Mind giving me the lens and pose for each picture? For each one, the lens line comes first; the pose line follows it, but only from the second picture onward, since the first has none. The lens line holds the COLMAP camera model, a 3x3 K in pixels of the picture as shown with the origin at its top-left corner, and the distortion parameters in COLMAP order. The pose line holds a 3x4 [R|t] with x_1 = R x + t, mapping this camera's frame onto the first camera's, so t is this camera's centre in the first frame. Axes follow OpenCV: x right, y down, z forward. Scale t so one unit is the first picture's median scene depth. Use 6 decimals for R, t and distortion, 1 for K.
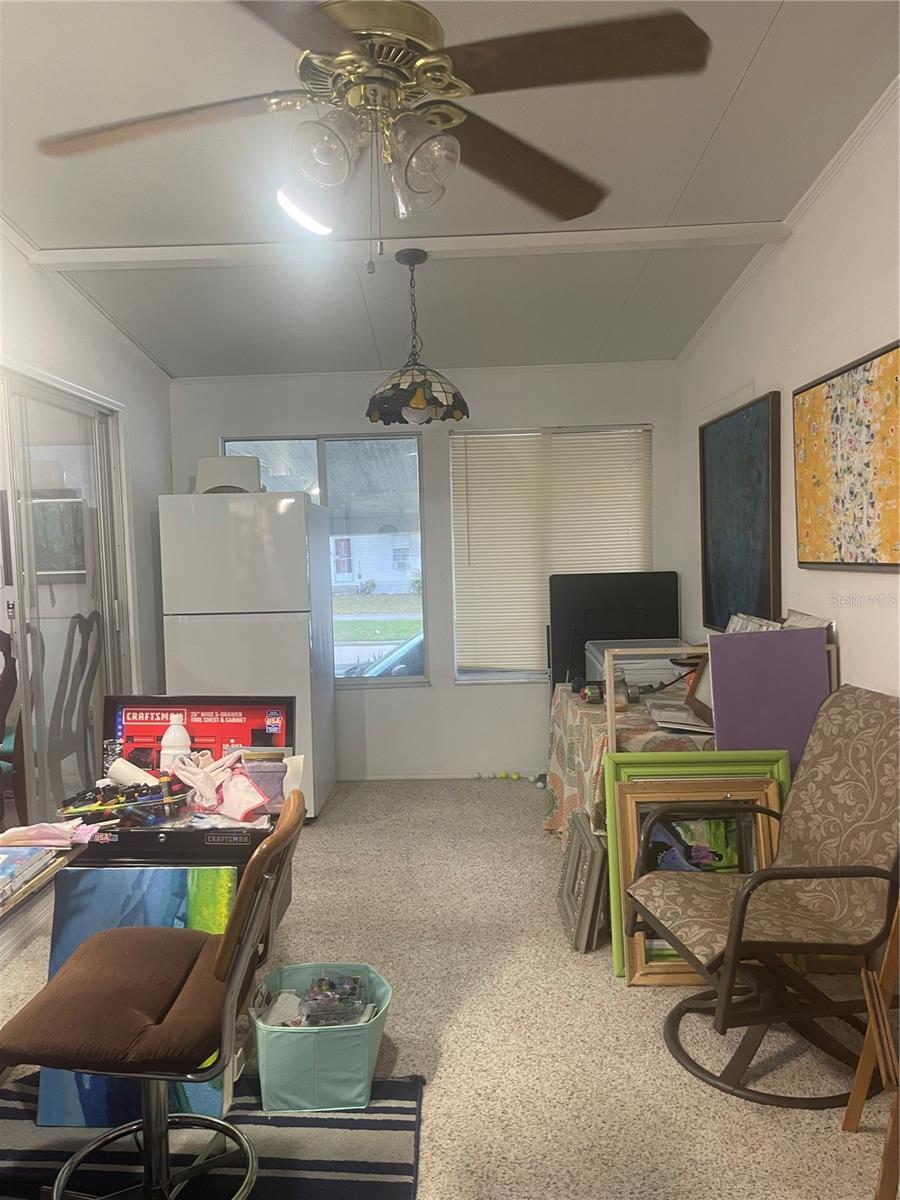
lens RADIAL K [[914.4, 0, 450.4], [0, 914.4, 606.3], [0, 0, 1]] dist [0.076014, -0.087406]
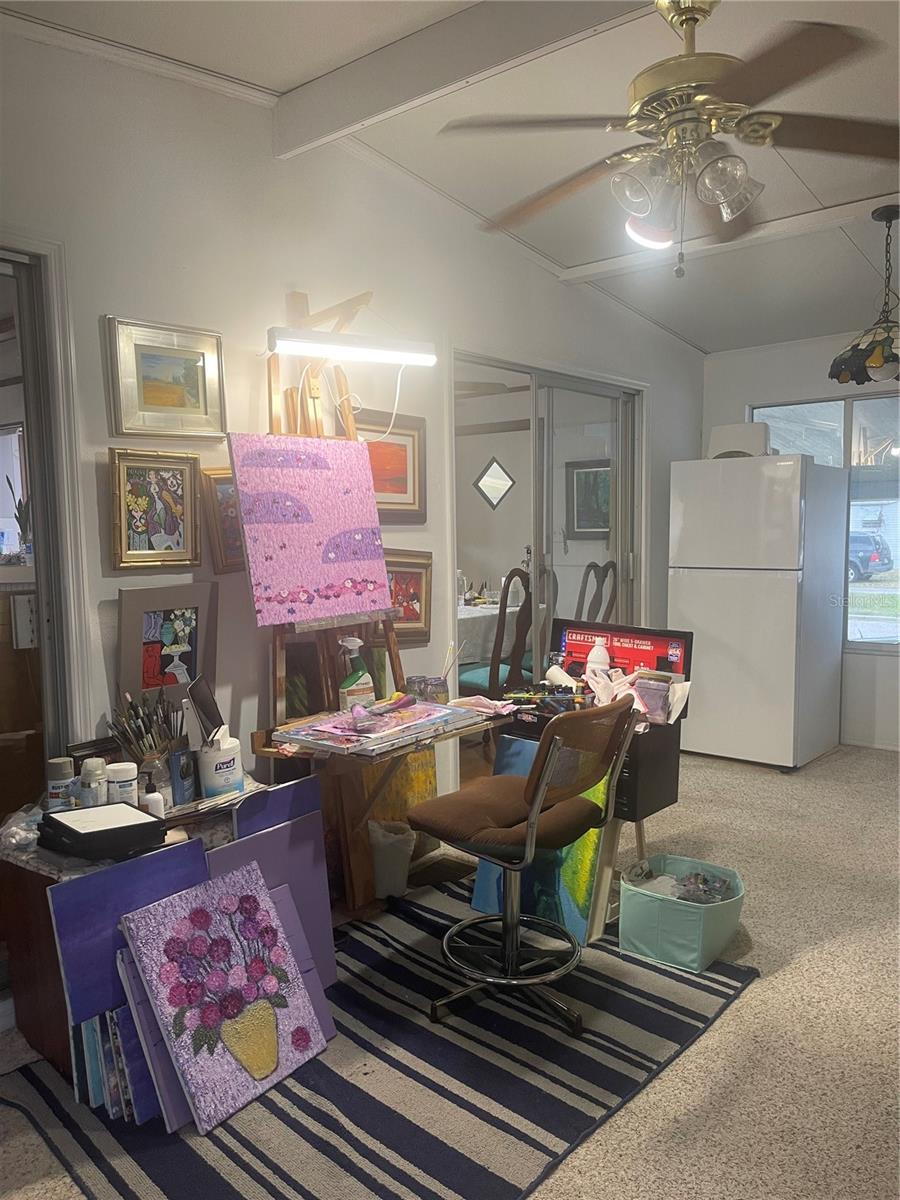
lens RADIAL K [[914.4, 0, 450.4], [0, 914.4, 606.3], [0, 0, 1]] dist [0.076014, -0.087406]
pose [[0.785094, 0.071607, -0.615223, 0.309102], [-0.049898, 0.997378, 0.052412, 0.019419], [0.617363, -0.010450, 0.786609, -0.111150]]
